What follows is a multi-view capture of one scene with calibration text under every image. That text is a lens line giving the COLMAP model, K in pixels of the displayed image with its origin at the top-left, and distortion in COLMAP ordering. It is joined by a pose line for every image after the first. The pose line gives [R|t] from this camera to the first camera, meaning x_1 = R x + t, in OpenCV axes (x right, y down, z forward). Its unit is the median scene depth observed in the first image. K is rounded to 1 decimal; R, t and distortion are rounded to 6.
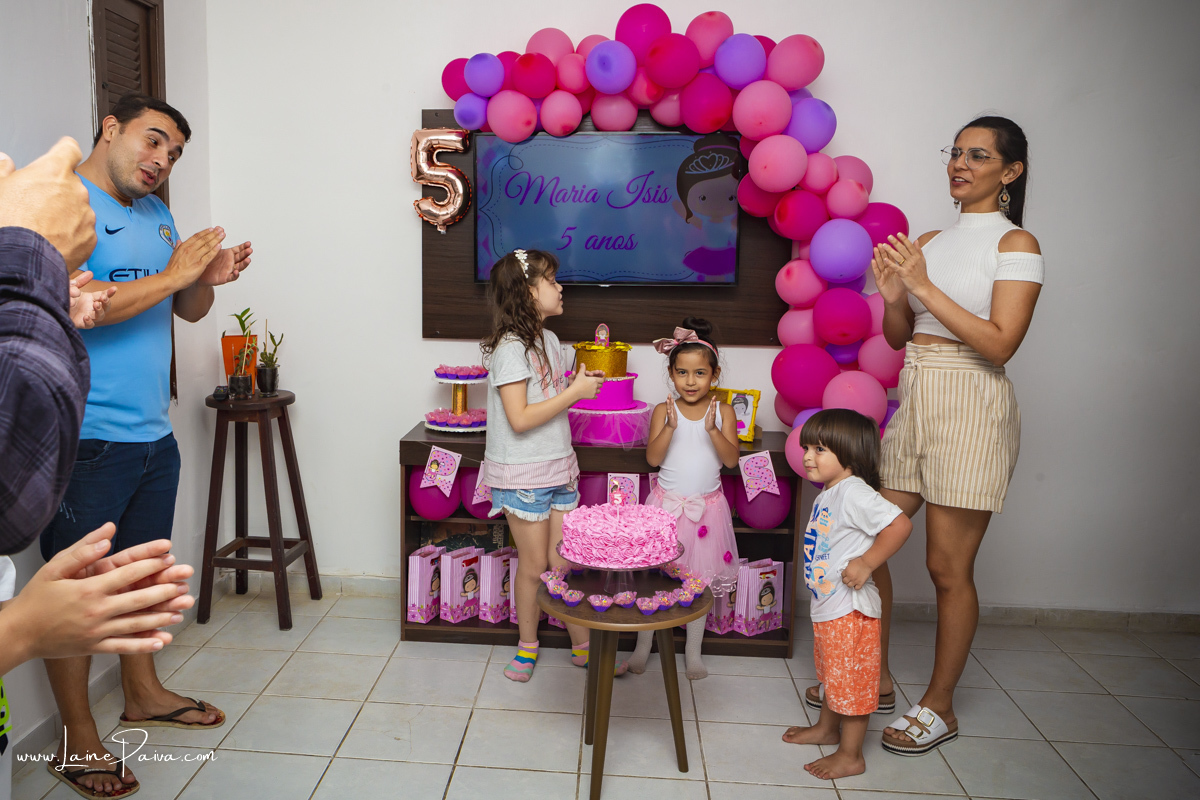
lens RADIAL K [[929.2, 0, 522.6], [0, 929.2, 379.0], [0, 0, 1]] dist [-0.029095, 0.000697]
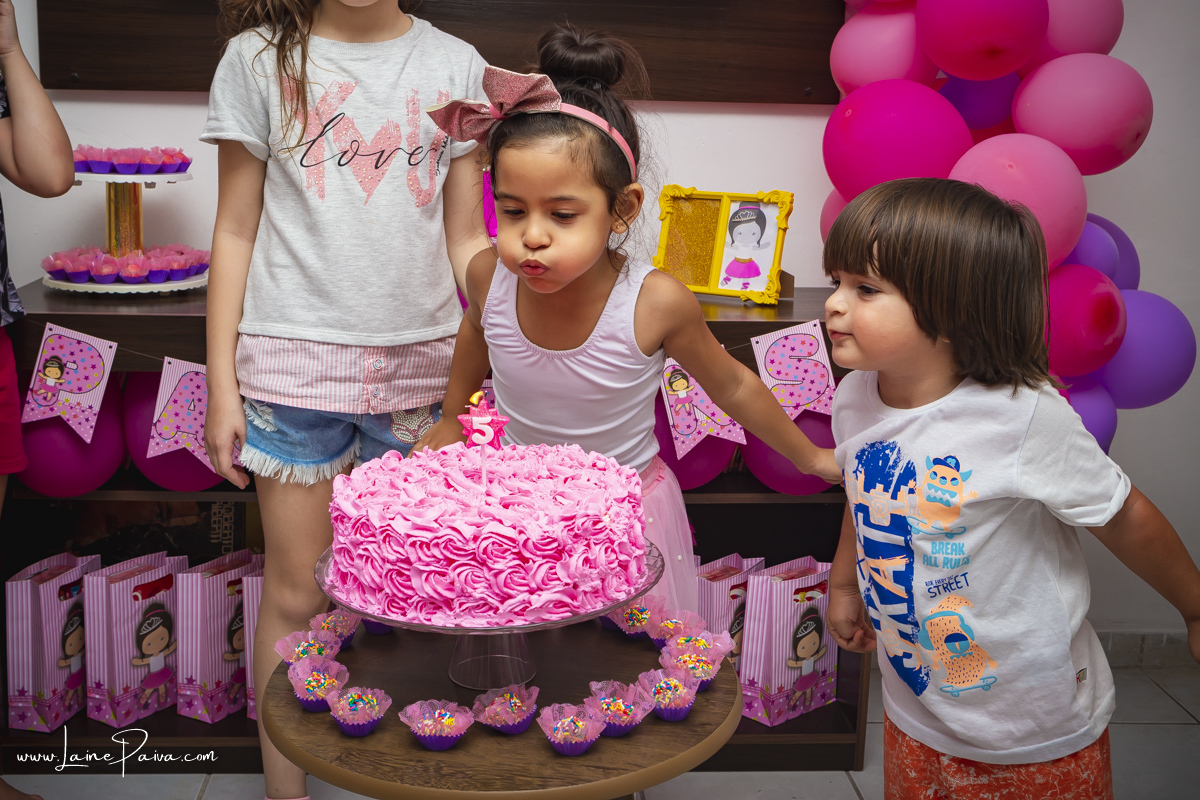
lens RADIAL K [[1424.4, 0, 532.1], [0, 1424.4, 353.3], [0, 0, 1]] dist [-0.015424, -0.041942]
pose [[0.990647, -0.018363, 0.135205, 0.033222], [0.009981, 0.998001, 0.062411, 0.045746], [-0.136081, -0.060477, 0.988850, 0.318252]]
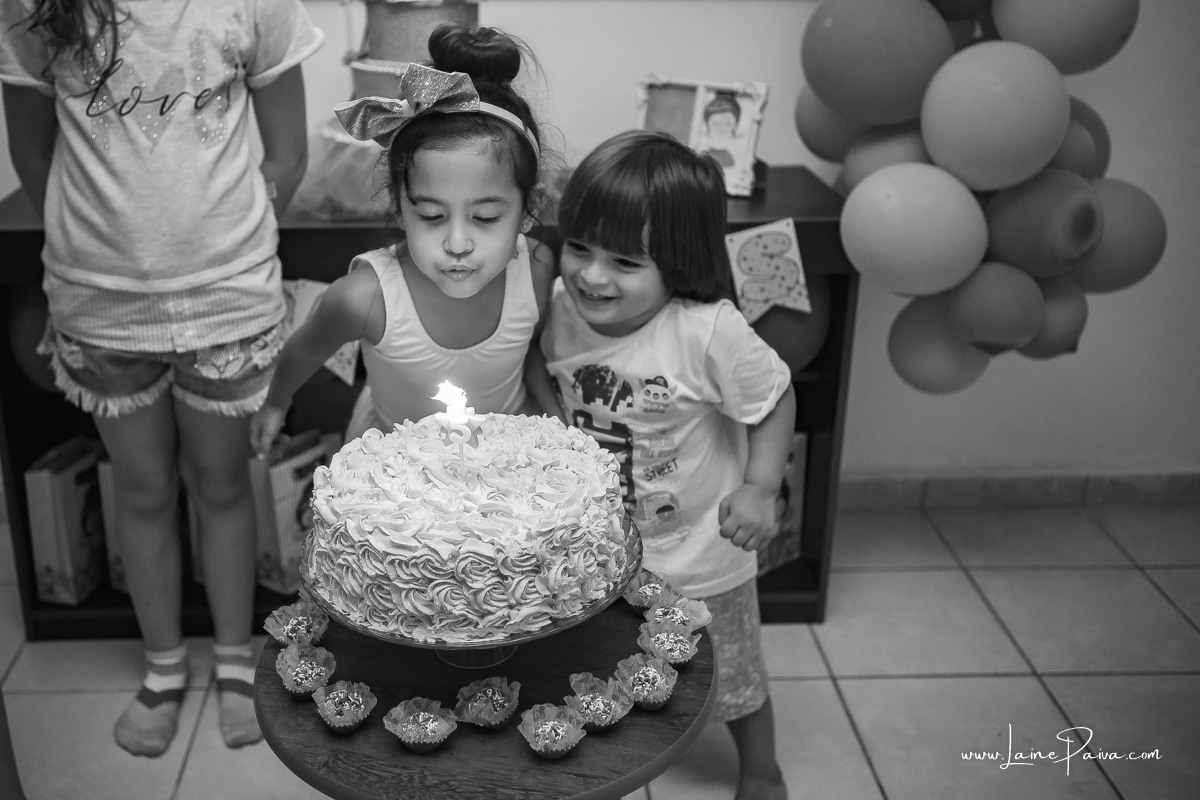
lens RADIAL K [[1260.2, 0, 509.5], [0, 1260.2, 342.7], [0, 0, 1]] dist [0.005781, 0.008139]
pose [[0.991299, -0.056182, 0.119038, 0.045873], [0.027340, 0.972495, 0.231312, -0.010985], [-0.128760, -0.226045, 0.965569, 0.376164]]
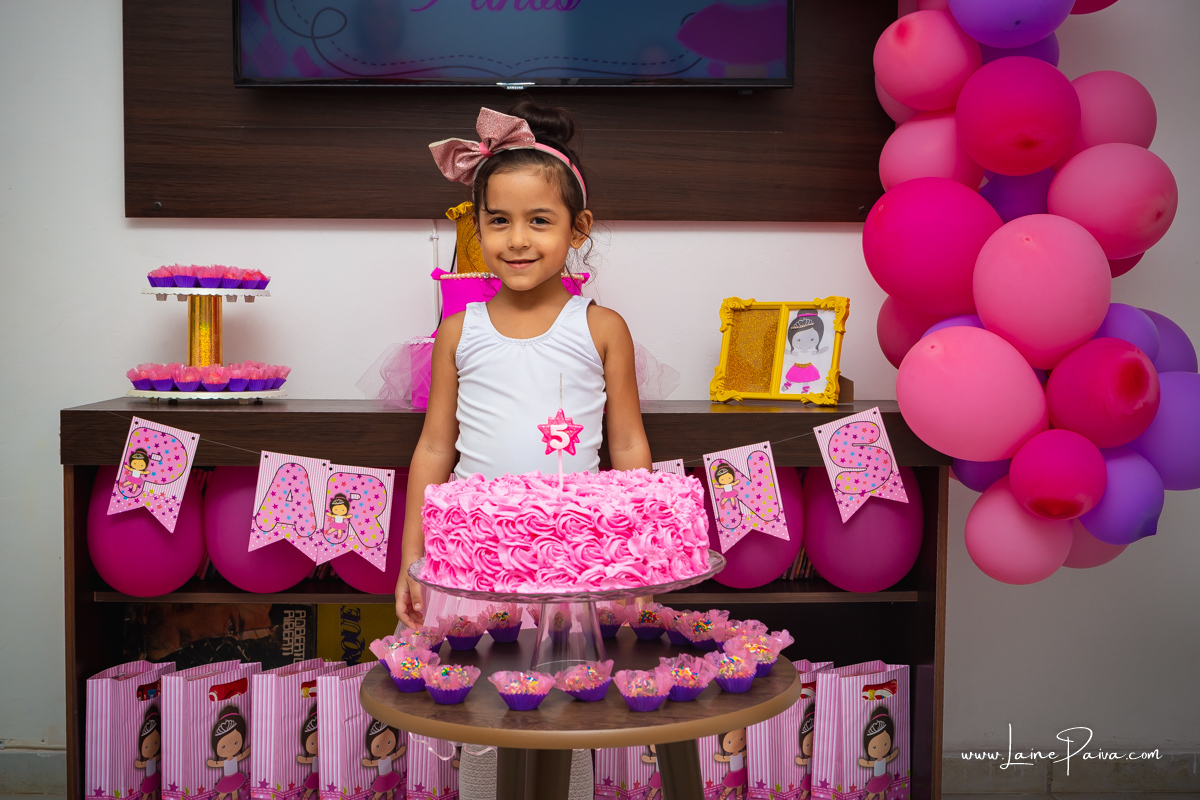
lens RADIAL K [[1561.4, 0, 546.1], [0, 1561.4, 398.3], [0, 0, 1]] dist [-0.020286, -0.028742]
pose [[0.993985, -0.014088, 0.108608, 0.016450], [0.021147, 0.997718, -0.064118, 0.109483], [-0.107457, 0.066029, 0.992015, 0.230781]]
